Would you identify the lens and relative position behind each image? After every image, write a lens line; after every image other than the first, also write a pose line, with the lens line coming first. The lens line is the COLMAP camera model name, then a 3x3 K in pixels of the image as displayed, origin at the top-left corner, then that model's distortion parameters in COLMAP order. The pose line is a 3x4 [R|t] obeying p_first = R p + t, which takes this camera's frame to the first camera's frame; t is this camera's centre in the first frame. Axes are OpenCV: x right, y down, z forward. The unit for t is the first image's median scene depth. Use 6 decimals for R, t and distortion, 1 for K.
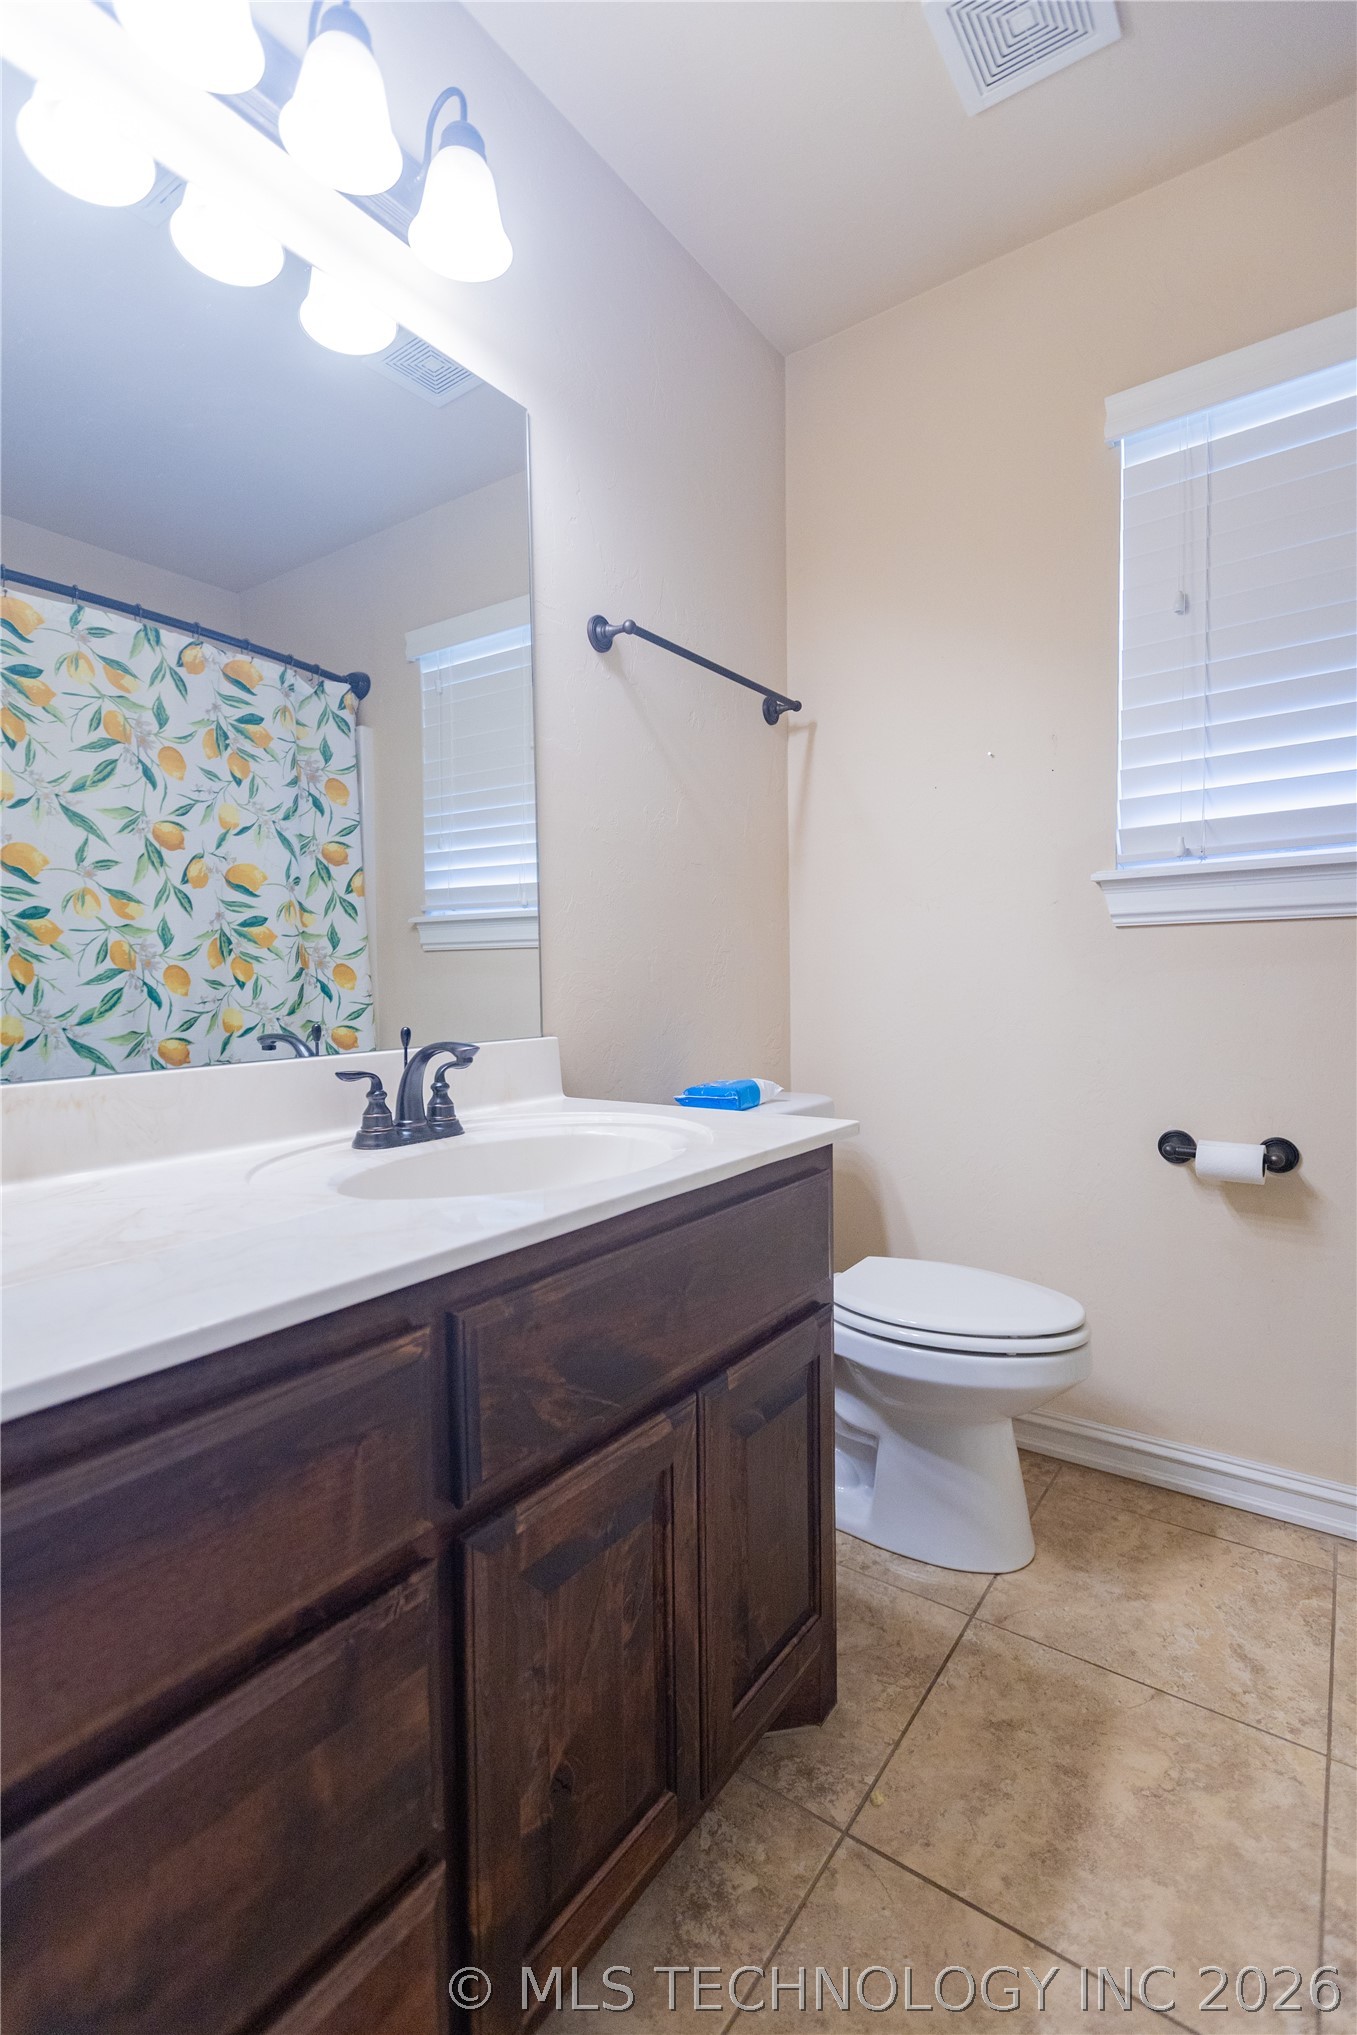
lens RADIAL K [[924.1, 0, 678.5], [0, 924.1, 1017.5], [0, 0, 1]] dist [0.001093, -0.000334]
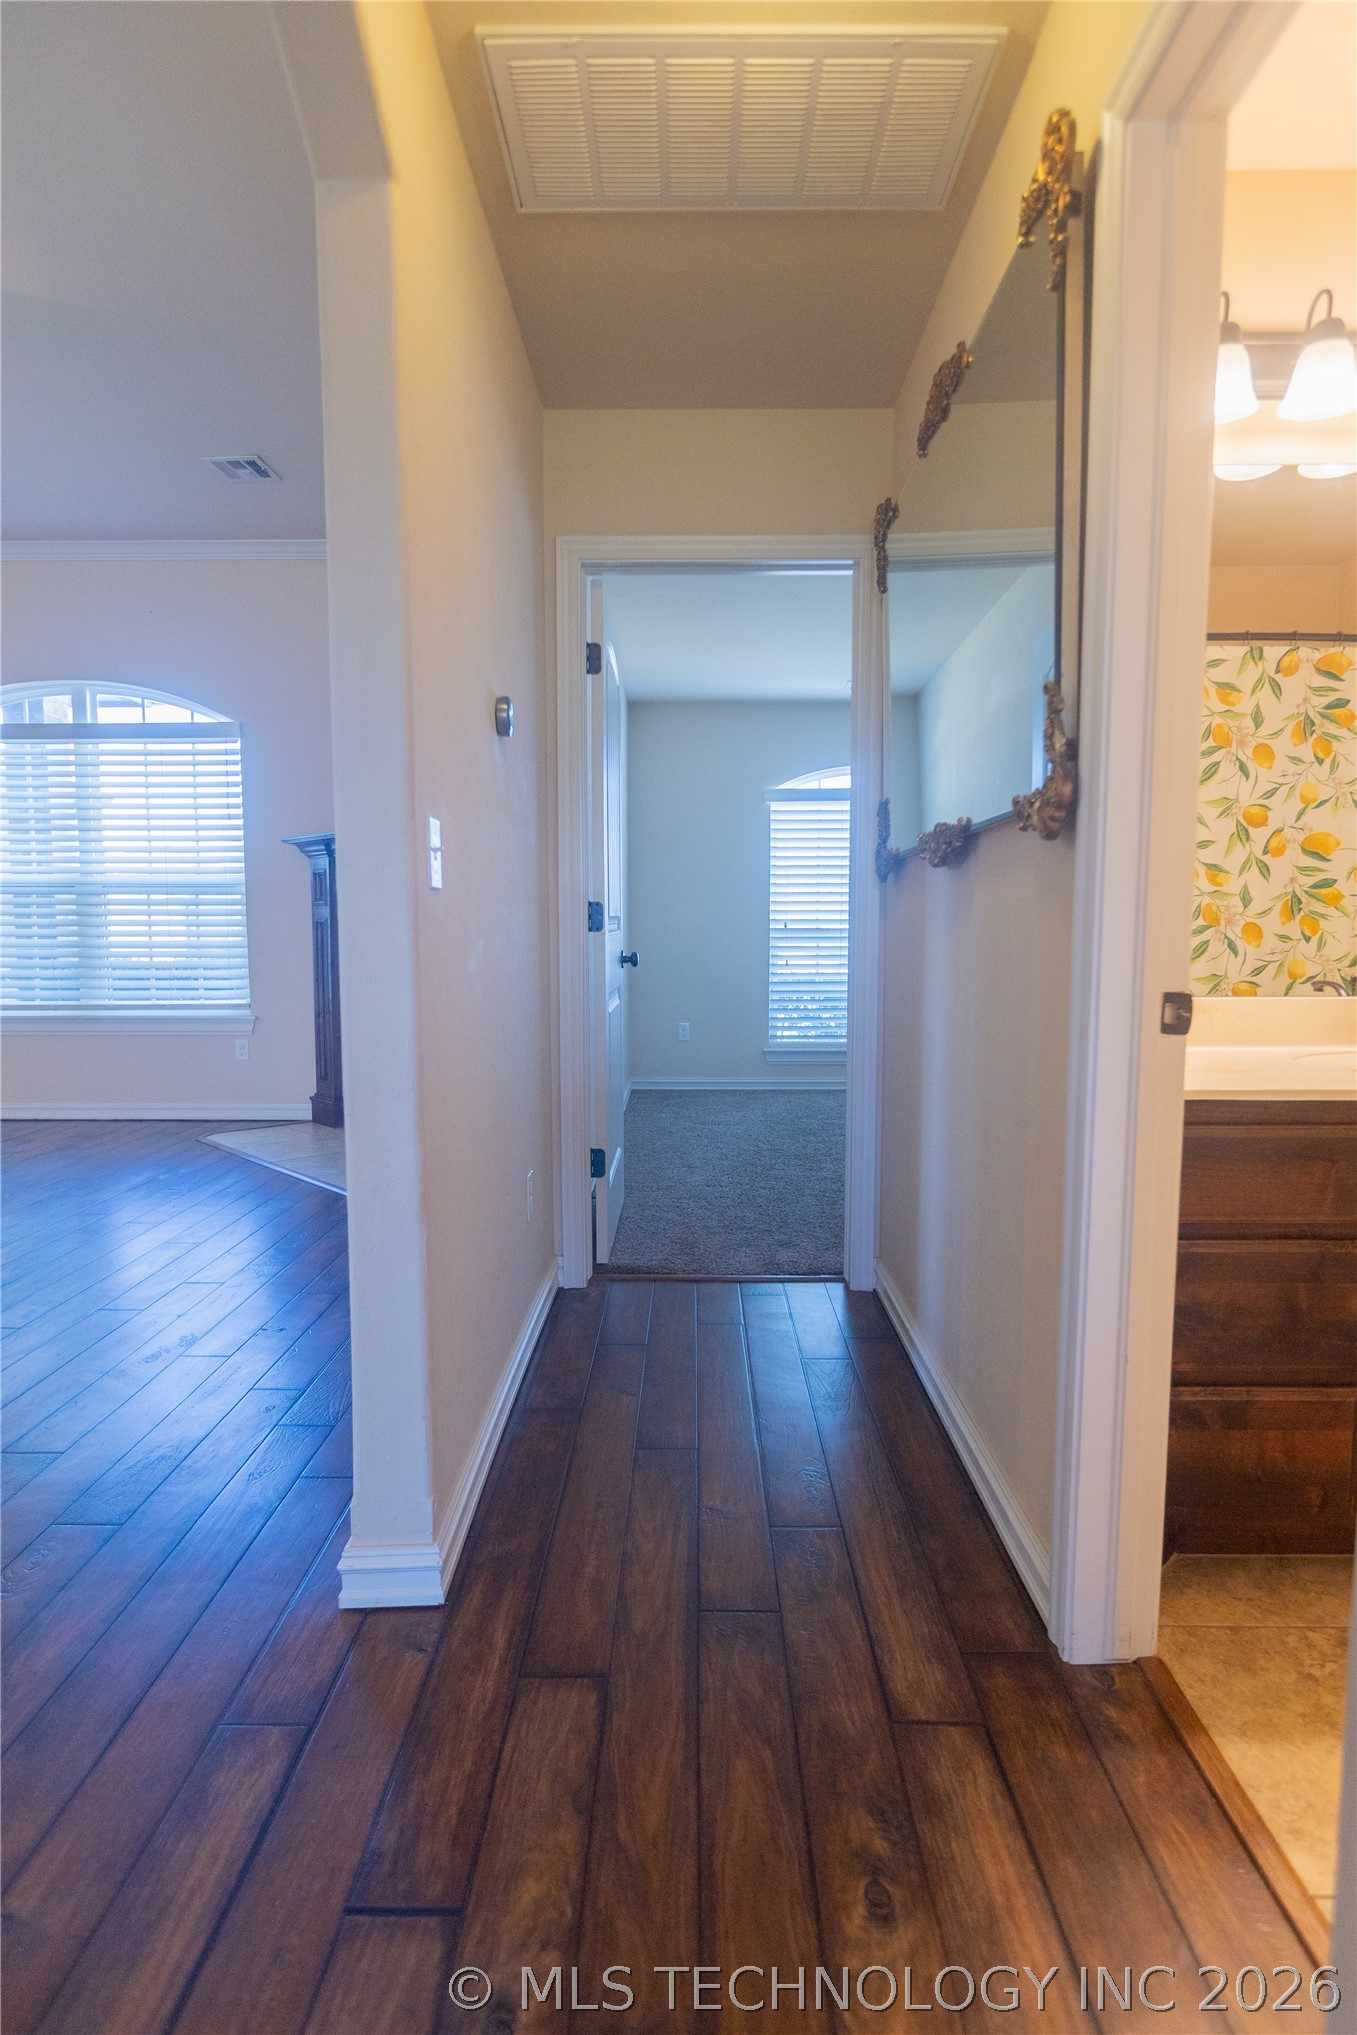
lens RADIAL K [[1045.7, 0, 678.5], [0, 1045.7, 1017.5], [0, 0, 1]] dist [0.003061, 0.000319]
pose [[0.551842, 0.088294, -0.829261, 0.200750], [-0.044776, 0.996082, 0.076259, -0.002418], [0.832746, -0.004952, 0.553634, -0.406750]]
